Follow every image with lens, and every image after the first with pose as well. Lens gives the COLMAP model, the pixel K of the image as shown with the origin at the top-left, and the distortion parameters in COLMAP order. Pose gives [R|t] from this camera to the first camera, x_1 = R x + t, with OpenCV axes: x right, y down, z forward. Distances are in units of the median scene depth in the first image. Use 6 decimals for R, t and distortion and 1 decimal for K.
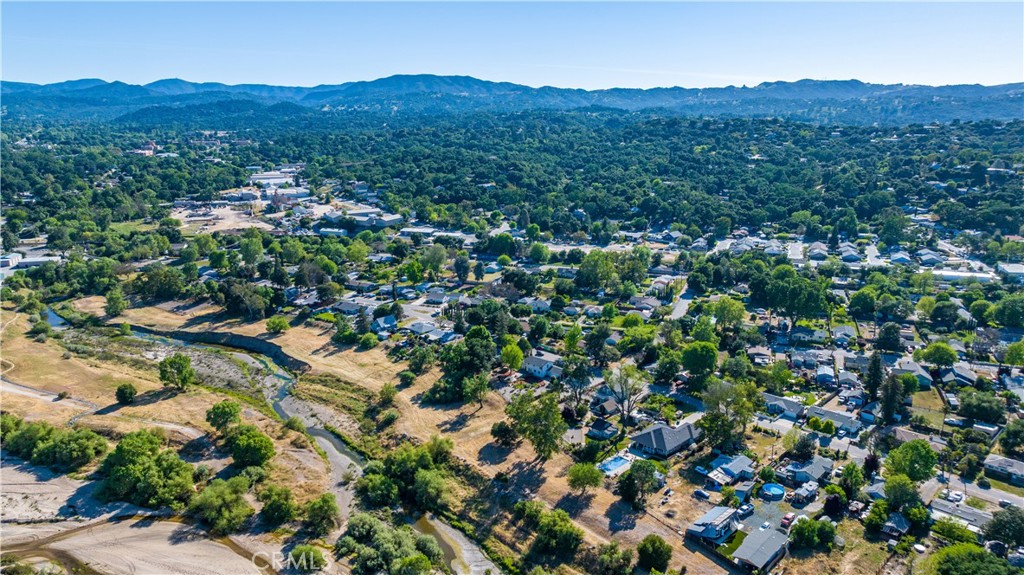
lens RADIAL K [[730.1, 0, 512.0], [0, 730.1, 287.5], [0, 0, 1]] dist [-0.032639, 0.062602]
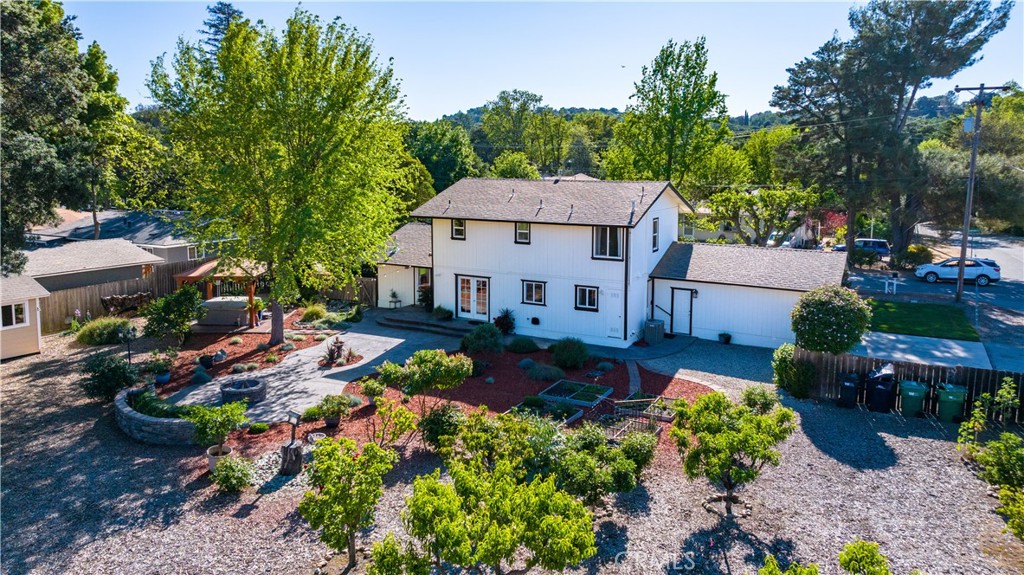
lens RADIAL K [[741.9, 0, 514.7], [0, 741.9, 232.1], [0, 0, 1]] dist [-0.002382, 0.000831]
pose [[0.961443, -0.021885, 0.274131, 0.001539], [0.061040, 0.988946, -0.135130, 0.106138], [-0.268144, 0.146653, 0.952151, 0.802088]]
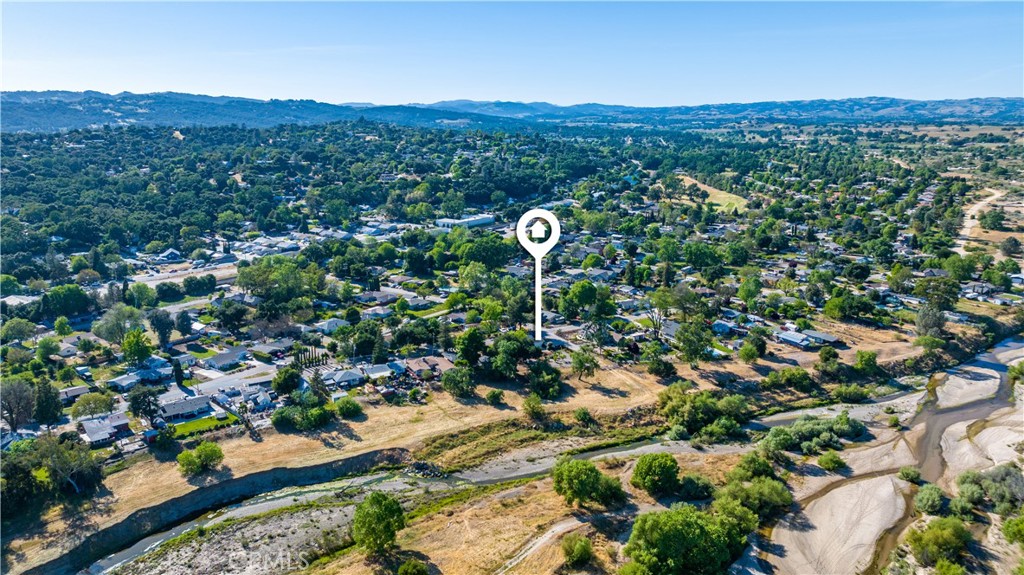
lens RADIAL K [[730.1, 0, 512.0], [0, 730.1, 287.5], [0, 0, 1]] dist [-0.032639, 0.062602]
pose [[0.279395, -0.219778, 0.934685, -0.832208], [0.233496, 0.959781, 0.155883, -0.123705], [-0.931353, 0.174693, 0.319476, 0.584709]]
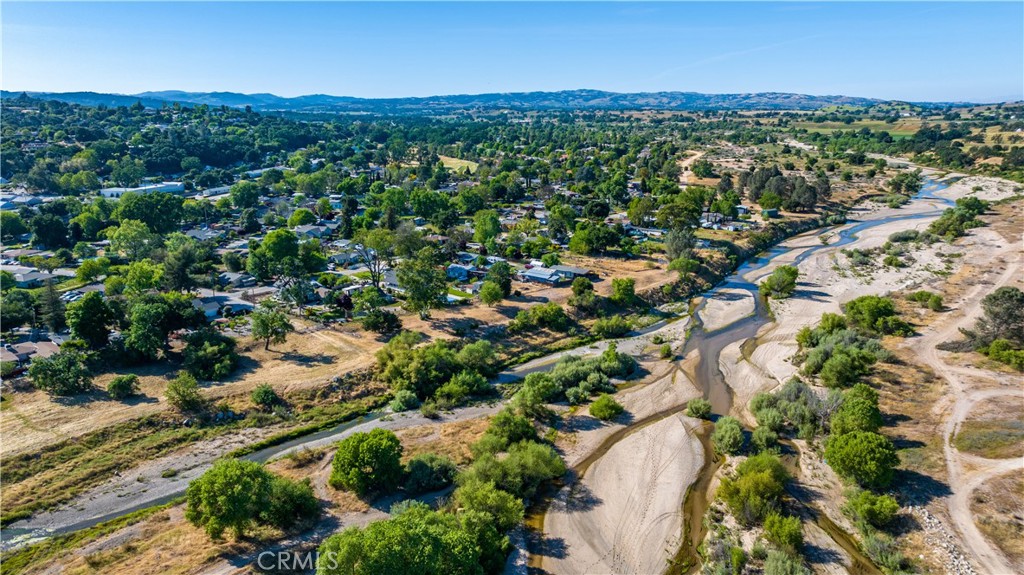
lens RADIAL K [[730.1, 0, 512.0], [0, 730.1, 287.5], [0, 0, 1]] dist [-0.032639, 0.062602]
pose [[-0.070840, -0.235728, 0.969234, -0.621565], [0.248748, 0.936802, 0.246021, -0.013955], [-0.965974, 0.258524, -0.007726, 0.597937]]
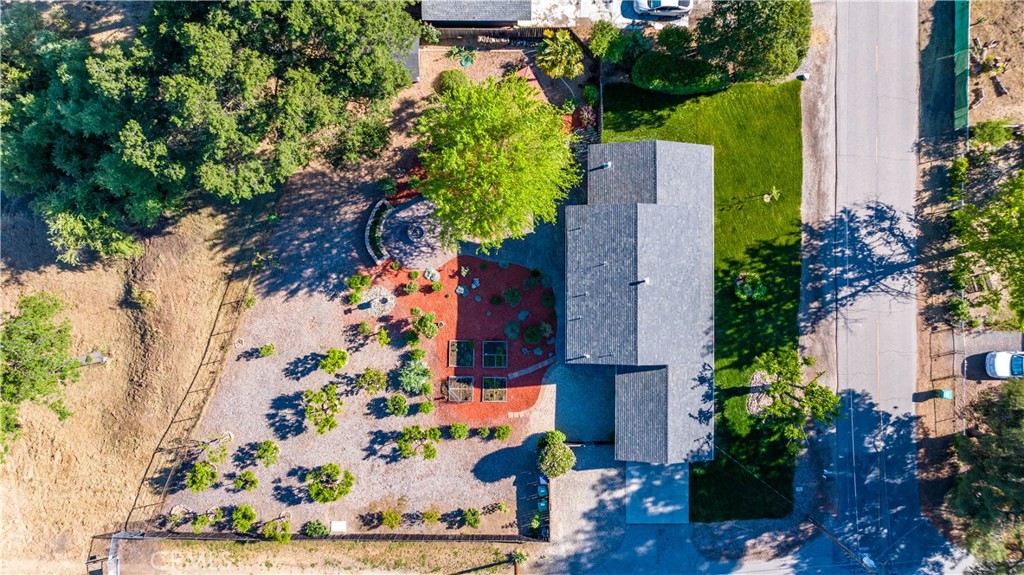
lens RADIAL K [[730.1, 0, 512.0], [0, 730.1, 287.5], [0, 0, 1]] dist [-0.032639, 0.062602]
pose [[0.697700, 0.716065, -0.021553, 0.021152], [-0.165271, 0.190160, 0.967742, -0.036857], [0.697065, -0.671632, 0.251019, 0.841666]]
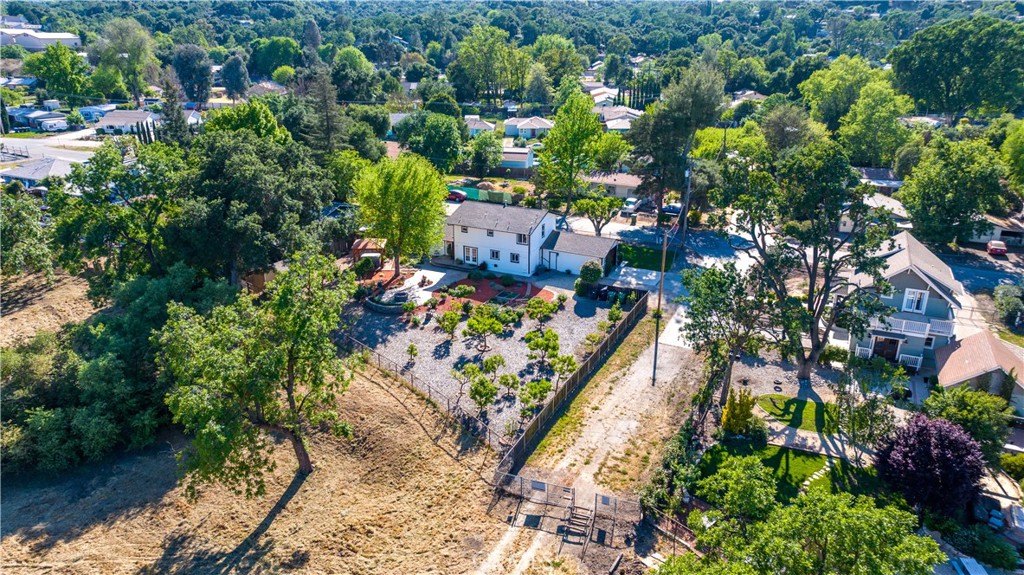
lens RADIAL K [[730.1, 0, 512.0], [0, 730.1, 287.5], [0, 0, 1]] dist [-0.032639, 0.062602]
pose [[0.952020, -0.098227, 0.289843, -0.033050], [0.067280, 0.991097, 0.114891, 0.086083], [-0.298548, -0.089878, 0.950153, 0.671711]]
